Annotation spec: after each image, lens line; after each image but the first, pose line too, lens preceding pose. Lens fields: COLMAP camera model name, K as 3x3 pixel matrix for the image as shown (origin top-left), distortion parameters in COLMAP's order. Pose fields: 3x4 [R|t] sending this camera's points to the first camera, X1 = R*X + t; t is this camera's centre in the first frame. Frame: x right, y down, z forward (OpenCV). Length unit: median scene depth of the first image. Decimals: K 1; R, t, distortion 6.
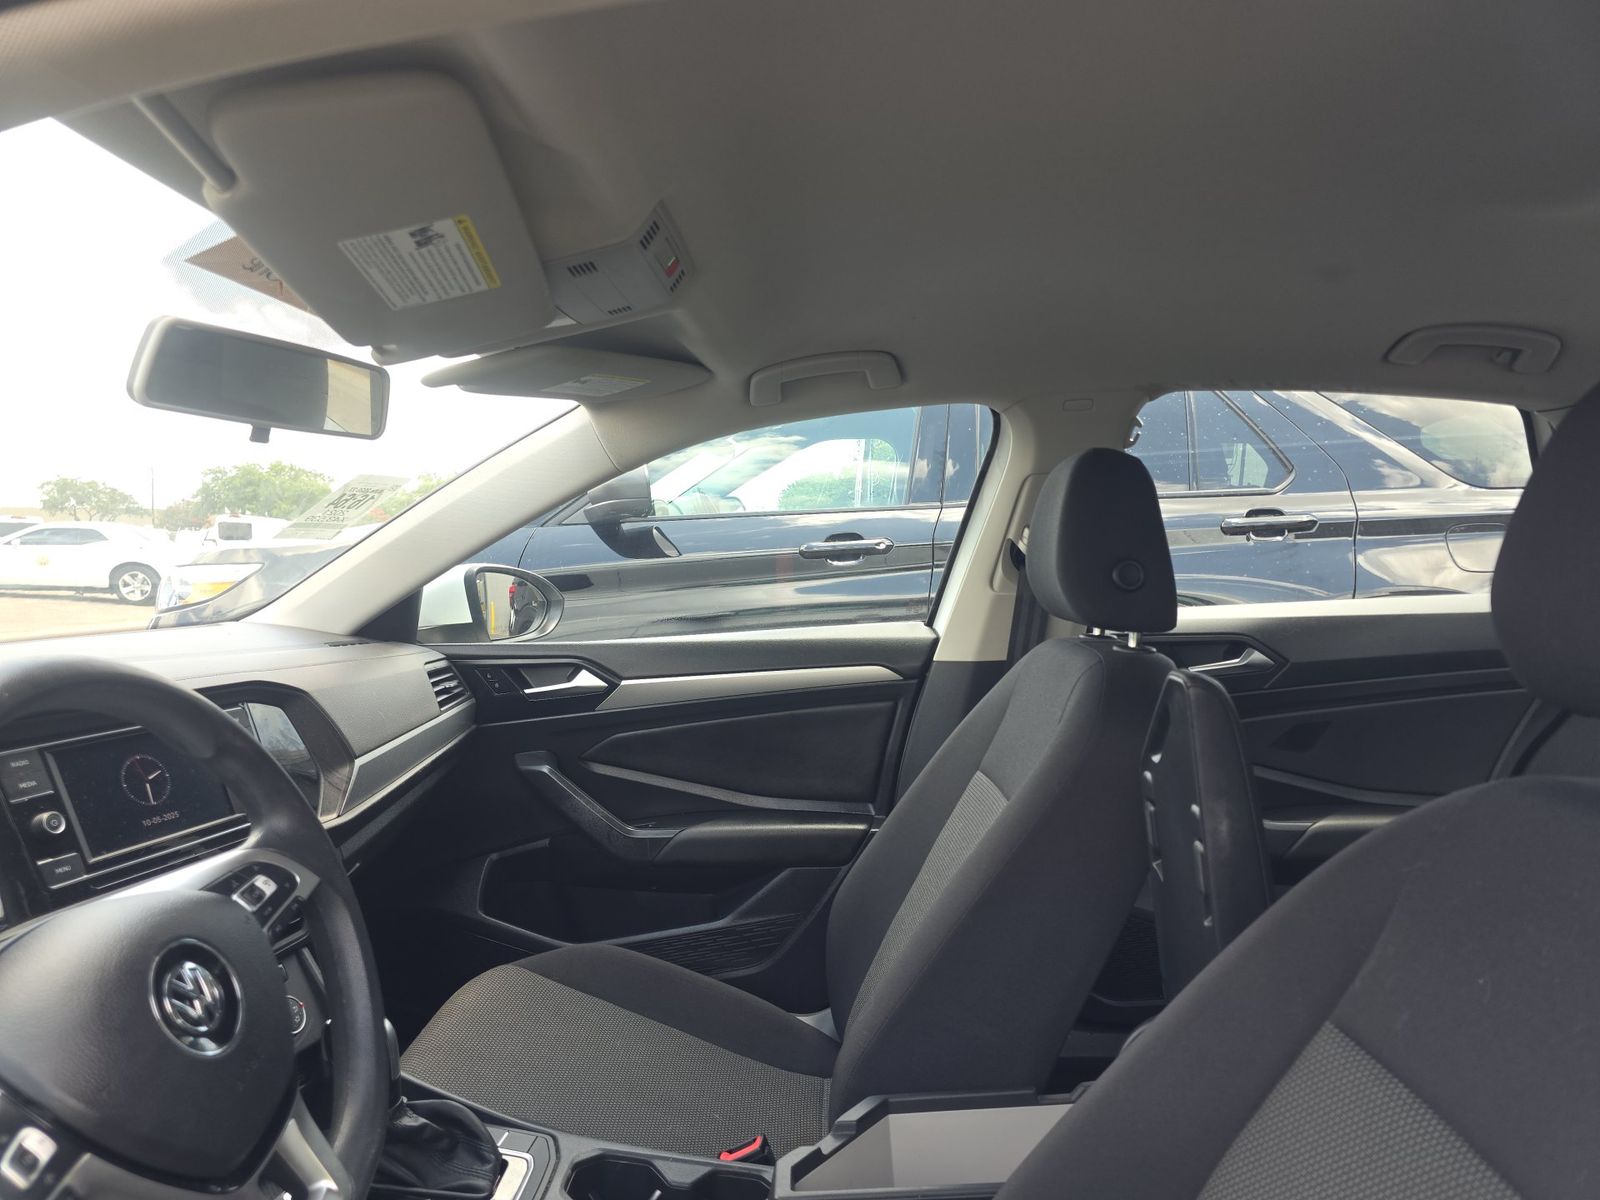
lens RADIAL K [[1077.2, 0, 823.9], [0, 1077.2, 595.3], [0, 0, 1]] dist [0.080698, -0.077722]
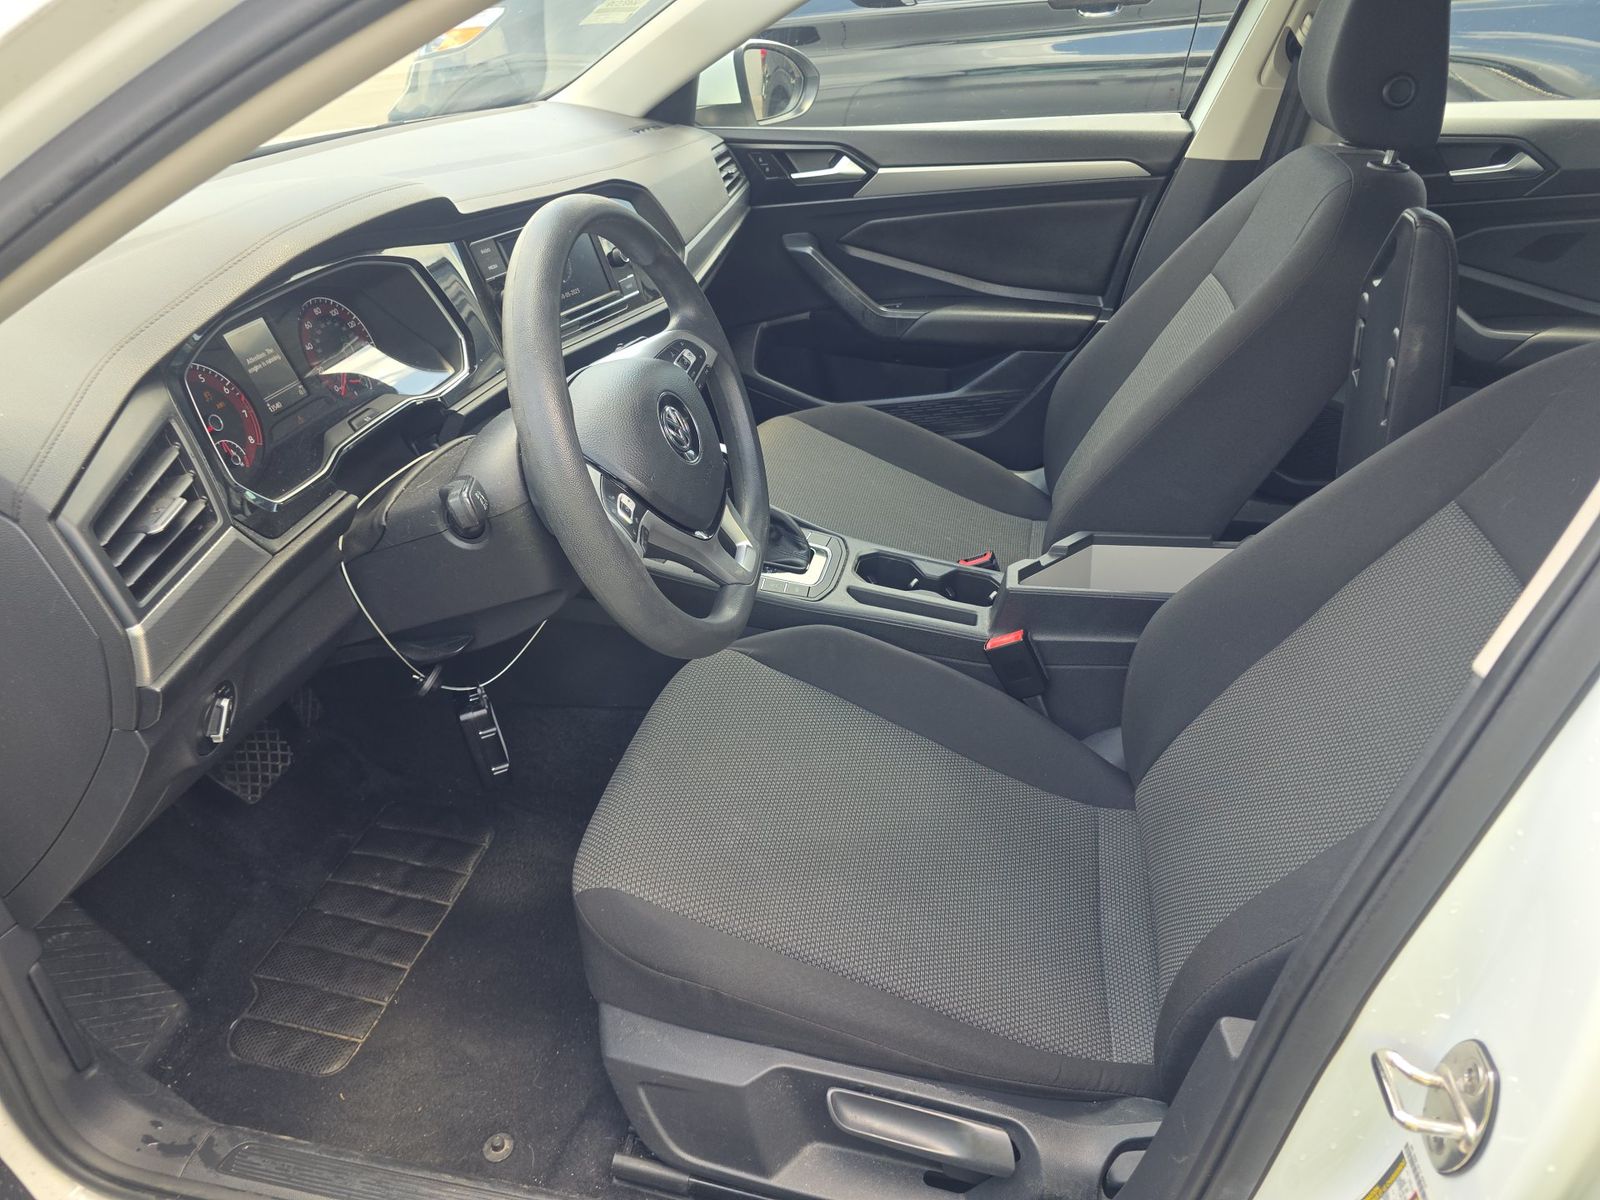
lens RADIAL K [[1080.6, 0, 822.1], [0, 1080.6, 609.1], [0, 0, 1]] dist [0.053701, -0.063646]
pose [[0.982719, 0.096154, -0.158169, -0.031106], [-0.009090, 0.878529, 0.477602, -0.054875], [0.184879, -0.467911, 0.864222, -0.156066]]
